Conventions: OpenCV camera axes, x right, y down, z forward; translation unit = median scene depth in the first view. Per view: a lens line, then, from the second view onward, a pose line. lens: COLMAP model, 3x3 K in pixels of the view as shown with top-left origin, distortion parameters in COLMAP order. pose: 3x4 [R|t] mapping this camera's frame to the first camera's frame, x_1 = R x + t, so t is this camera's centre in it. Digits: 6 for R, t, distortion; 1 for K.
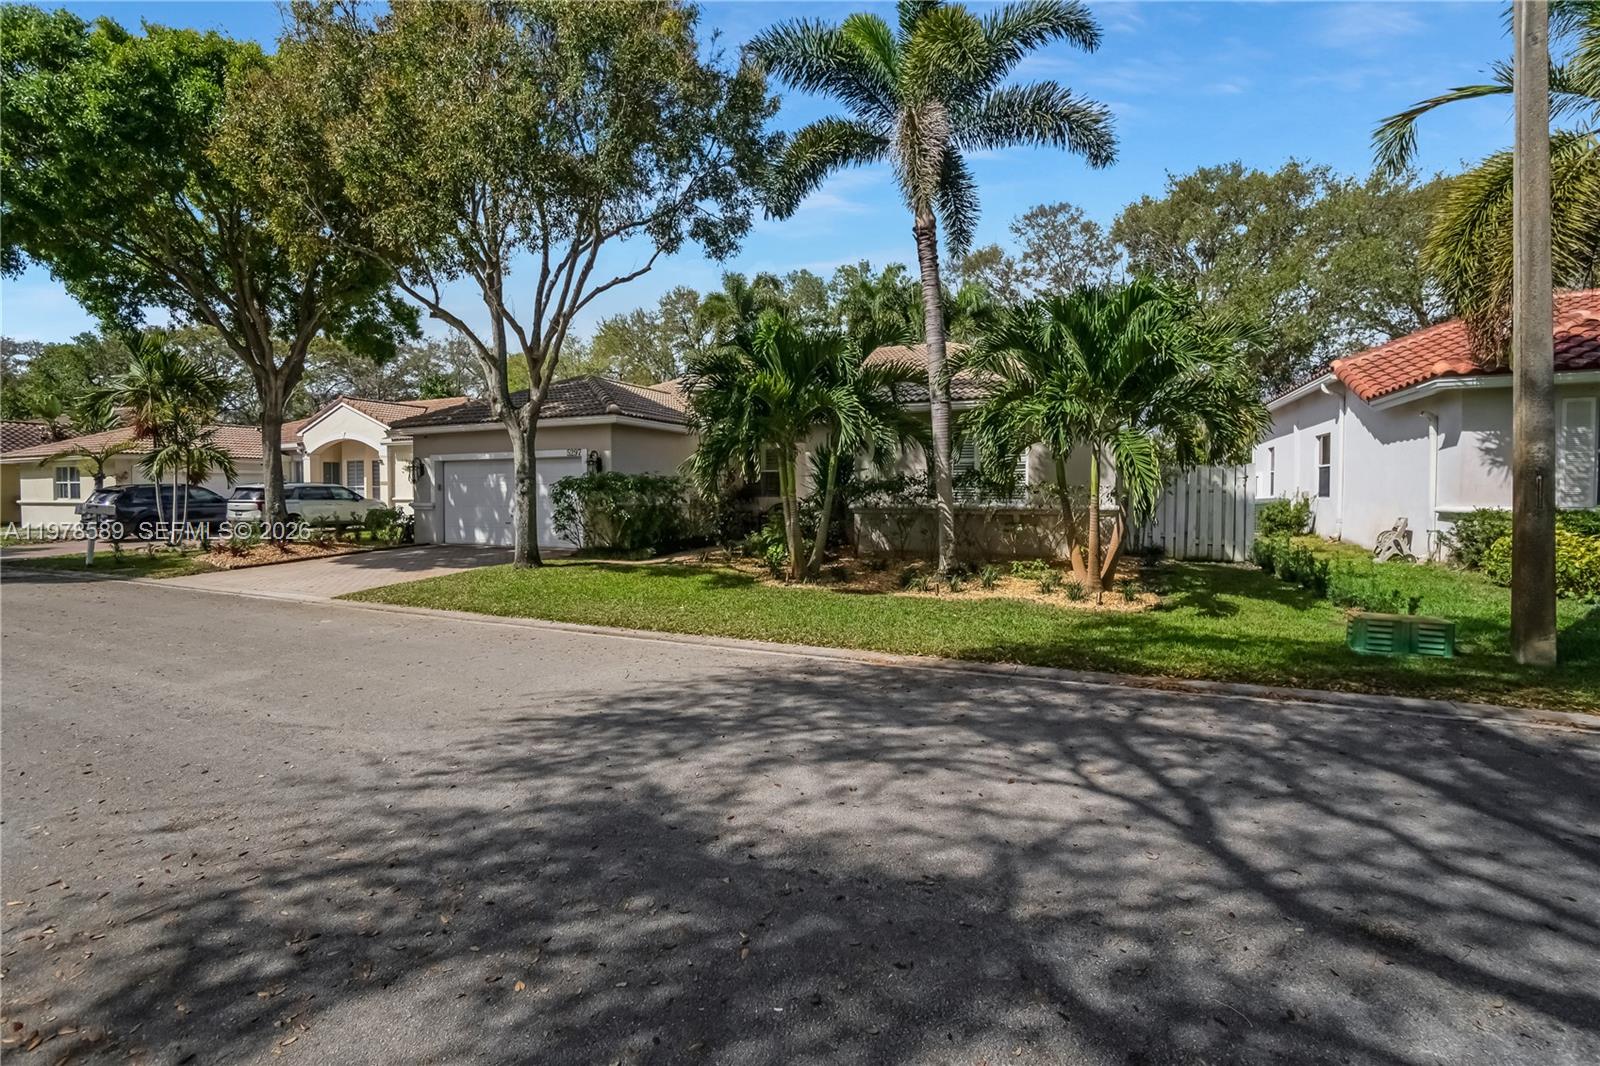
lens RADIAL K [[712.9, 0, 799.4], [0, 712.9, 520.8], [0, 0, 1]] dist [-0.014214, 0.000439]
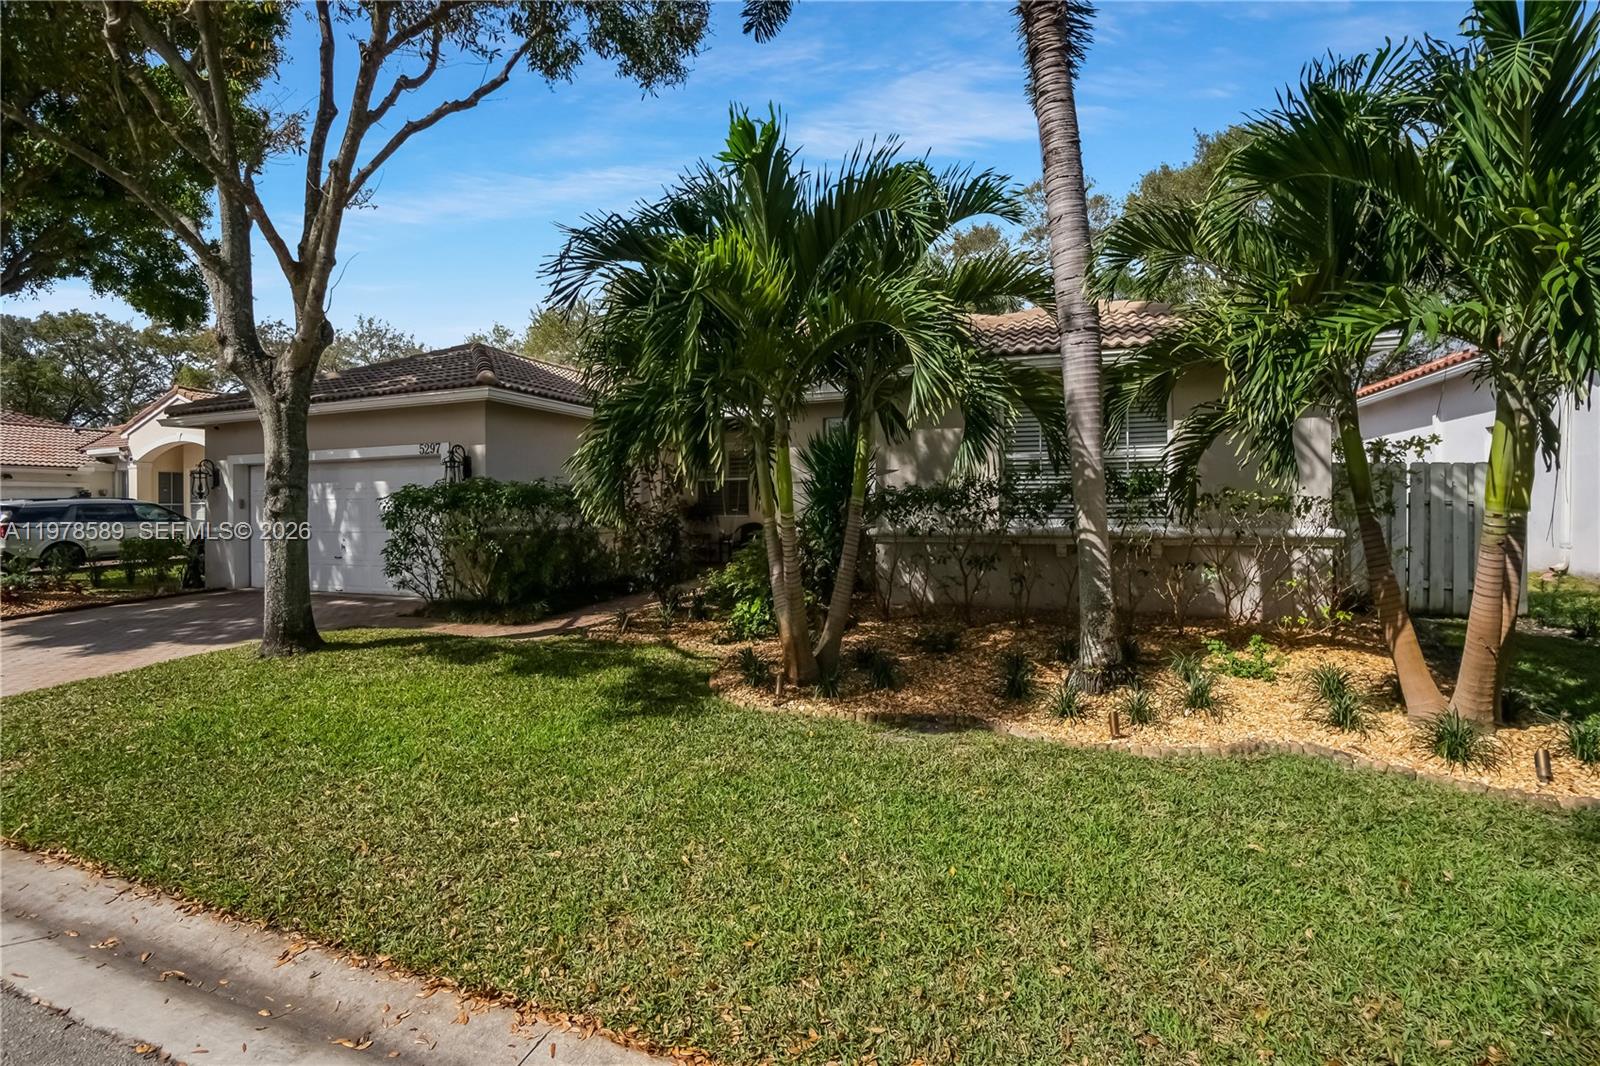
lens RADIAL K [[712.9, 0, 779.5], [0, 712.9, 504.0], [0, 0, 1]] dist [-0.014214, 0.000439]
pose [[0.999622, -0.005399, 0.026947, -0.022637], [0.006576, 0.999020, -0.043762, -0.018460], [-0.026684, 0.043922, 0.998679, 0.408849]]
